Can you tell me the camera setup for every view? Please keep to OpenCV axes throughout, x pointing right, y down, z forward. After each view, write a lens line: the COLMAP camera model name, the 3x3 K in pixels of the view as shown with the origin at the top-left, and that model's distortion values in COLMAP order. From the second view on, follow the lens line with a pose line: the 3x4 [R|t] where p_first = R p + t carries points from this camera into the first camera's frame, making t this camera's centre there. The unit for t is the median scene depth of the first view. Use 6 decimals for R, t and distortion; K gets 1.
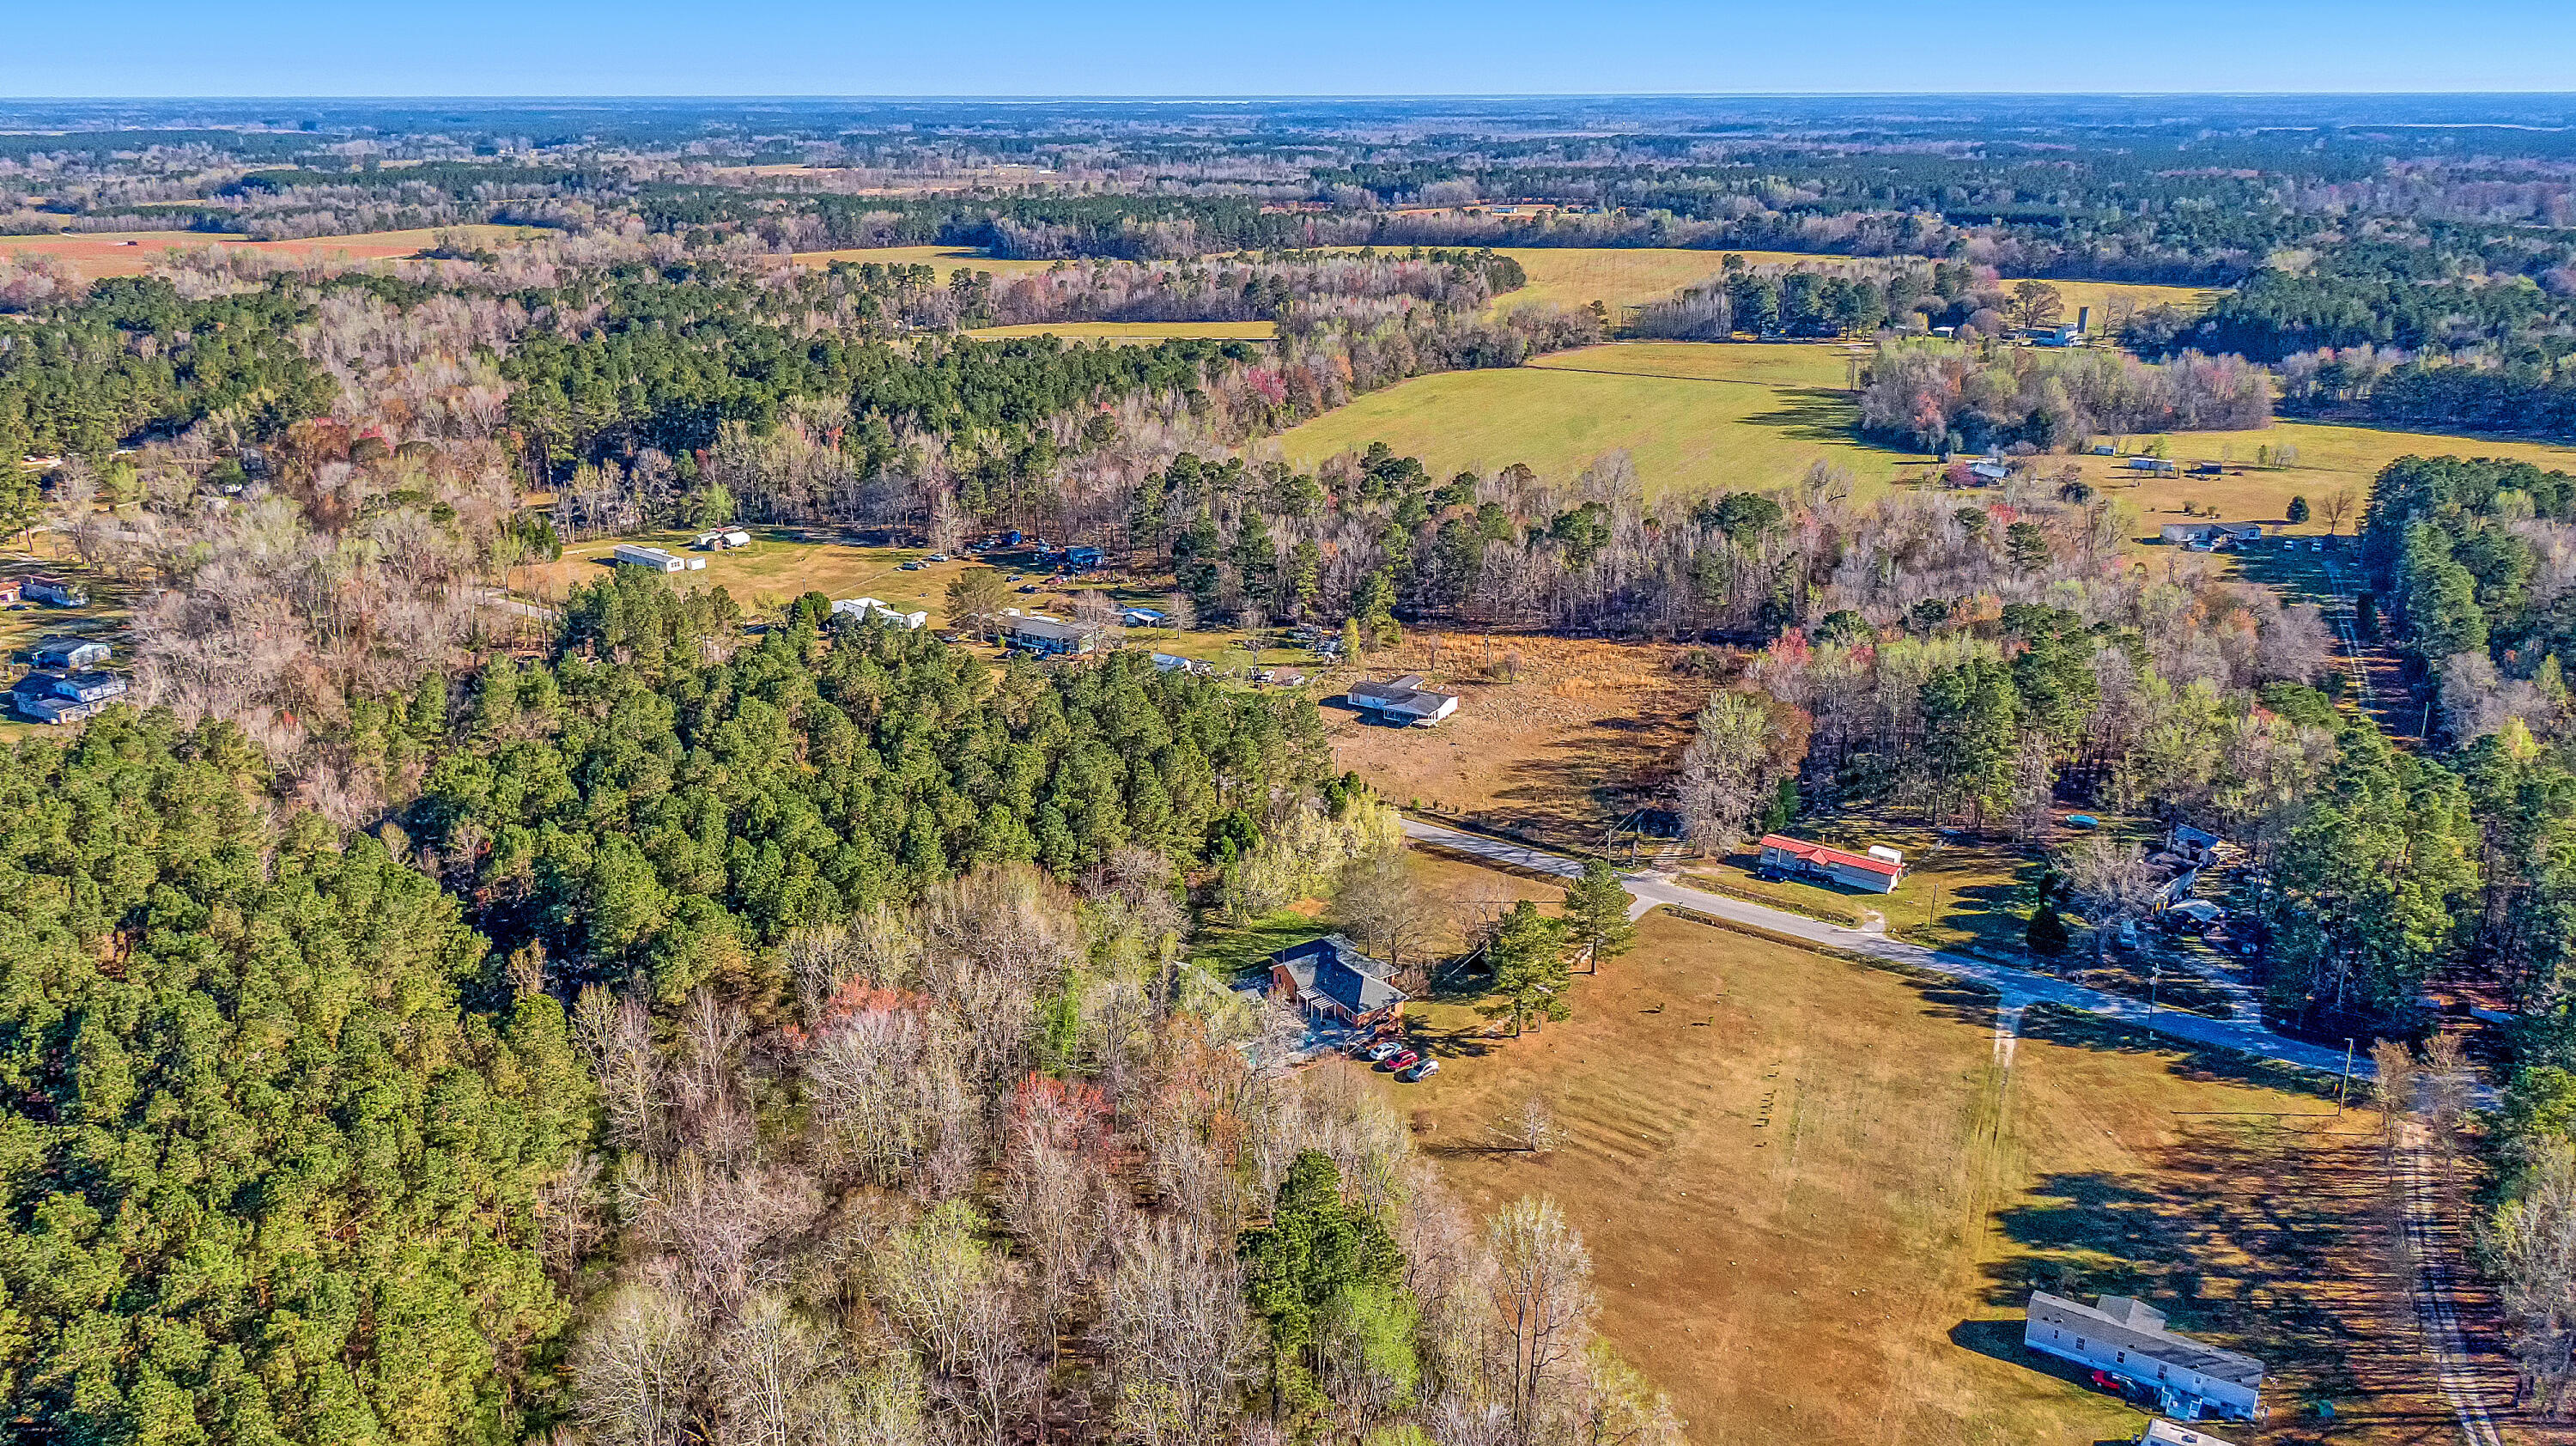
lens RADIAL K [[1810.7, 0, 1300.3], [0, 1810.7, 722.4], [0, 0, 1]] dist [0.035226, -0.056048]
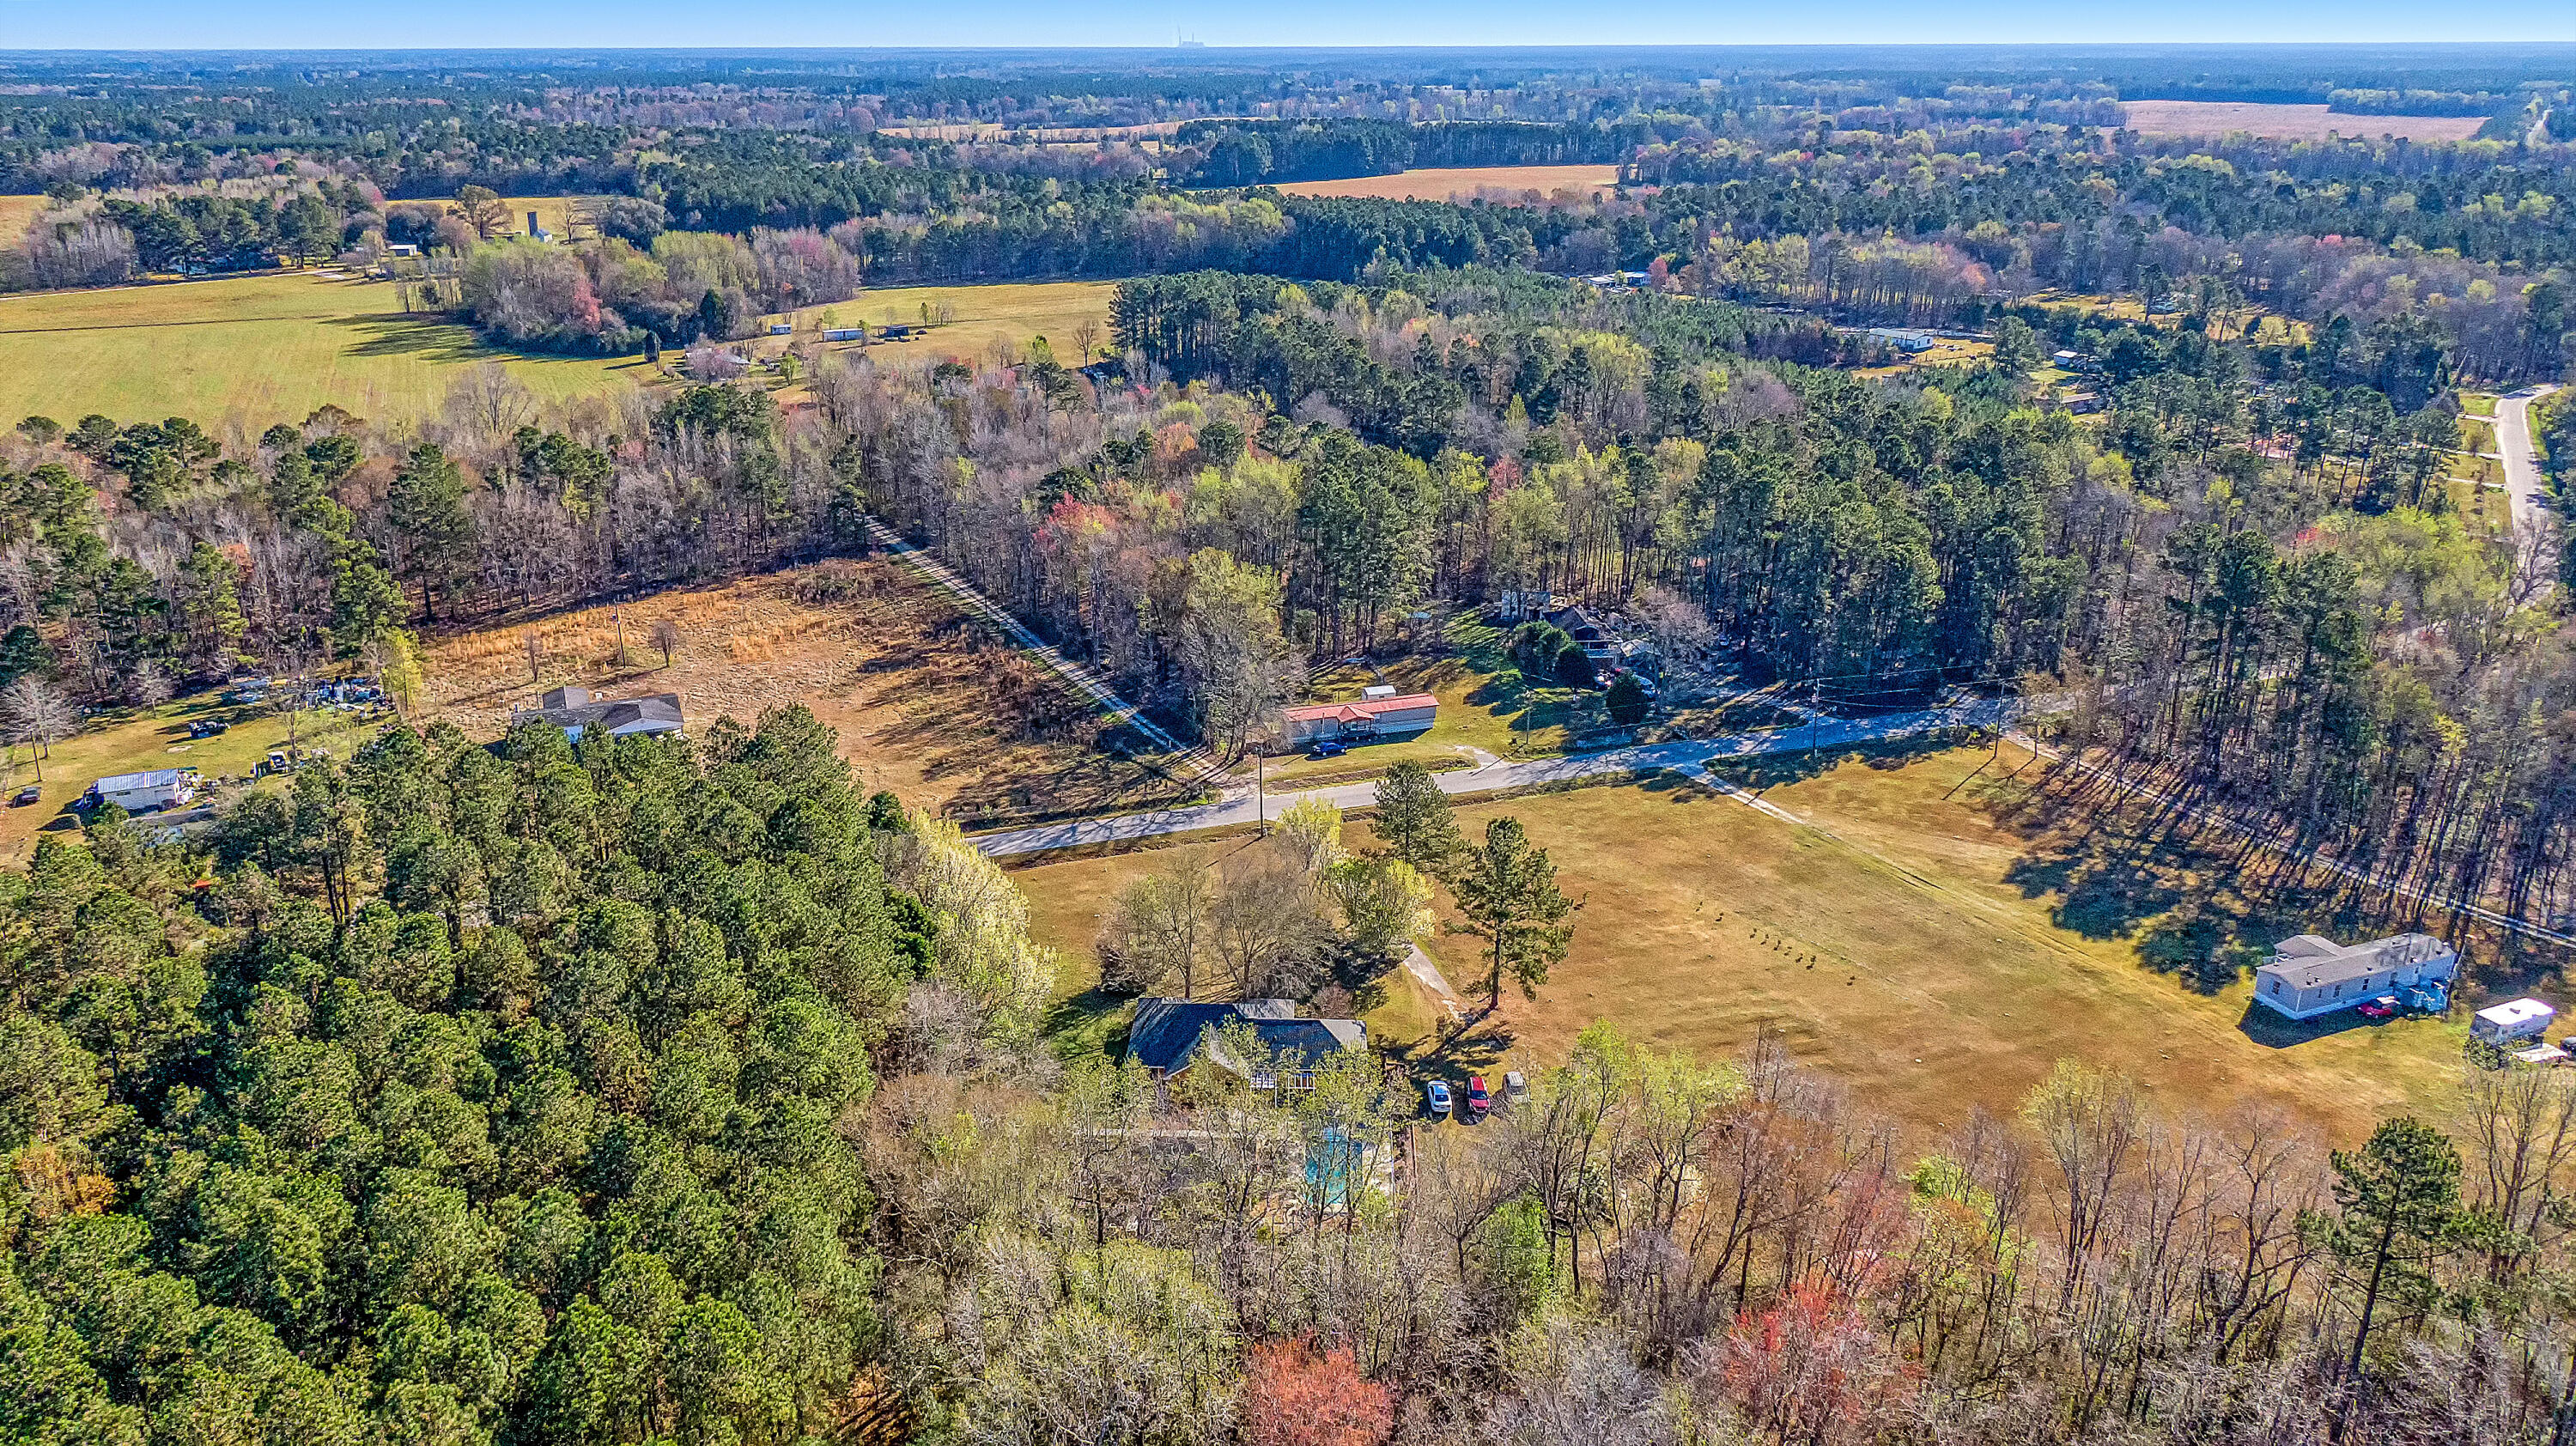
lens RADIAL K [[1831.2, 0, 1272.8], [0, 1831.2, 724.1], [0, 0, 1]] dist [0.041038, -0.059240]
pose [[0.598896, -0.277810, 0.751096, -0.393929], [0.262816, 0.954138, 0.143351, -0.054644], [-0.756473, 0.111548, 0.644442, 0.483218]]
